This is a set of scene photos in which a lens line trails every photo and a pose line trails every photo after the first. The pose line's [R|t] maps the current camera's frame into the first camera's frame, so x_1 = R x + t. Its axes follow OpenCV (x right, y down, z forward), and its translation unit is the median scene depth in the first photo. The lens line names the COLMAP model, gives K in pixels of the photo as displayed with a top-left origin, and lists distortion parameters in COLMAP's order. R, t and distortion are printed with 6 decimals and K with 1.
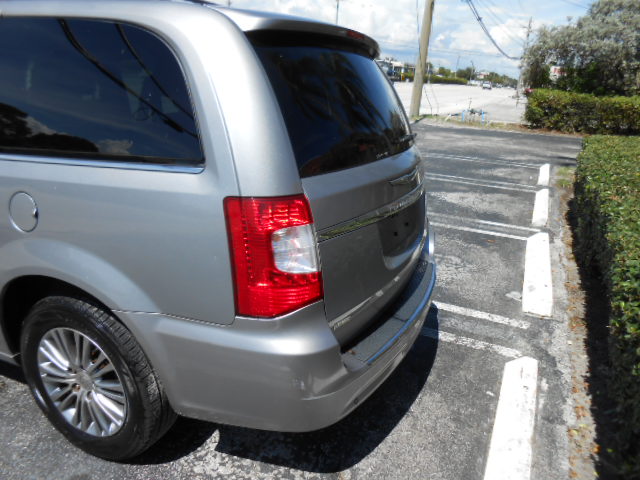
lens RADIAL K [[486.1, 0, 321.5], [0, 486.1, 238.0], [0, 0, 1]] dist [-0.043234, 0.036434]
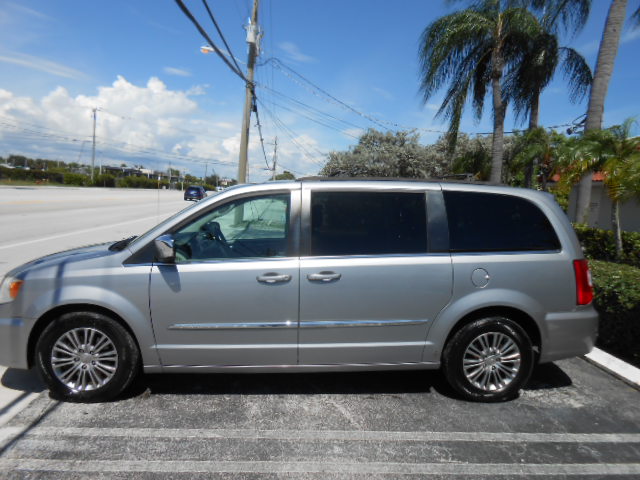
lens RADIAL K [[486.1, 0, 321.5], [0, 486.1, 238.0], [0, 0, 1]] dist [-0.043234, 0.036434]
pose [[0.869102, -0.049448, 0.492155, -1.989828], [0.150154, 0.974412, -0.167257, 0.023742], [-0.471291, 0.219262, 0.854288, -0.493635]]
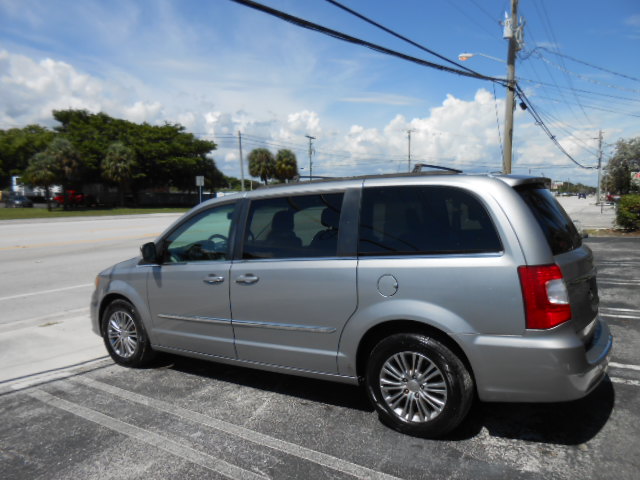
lens RADIAL K [[486.1, 0, 321.5], [0, 486.1, 238.0], [0, 0, 1]] dist [-0.043234, 0.036434]
pose [[0.986639, -0.067851, -0.148119, -0.499006], [0.029161, 0.968016, -0.249187, 0.197444], [0.160289, 0.241538, 0.957062, -0.768096]]
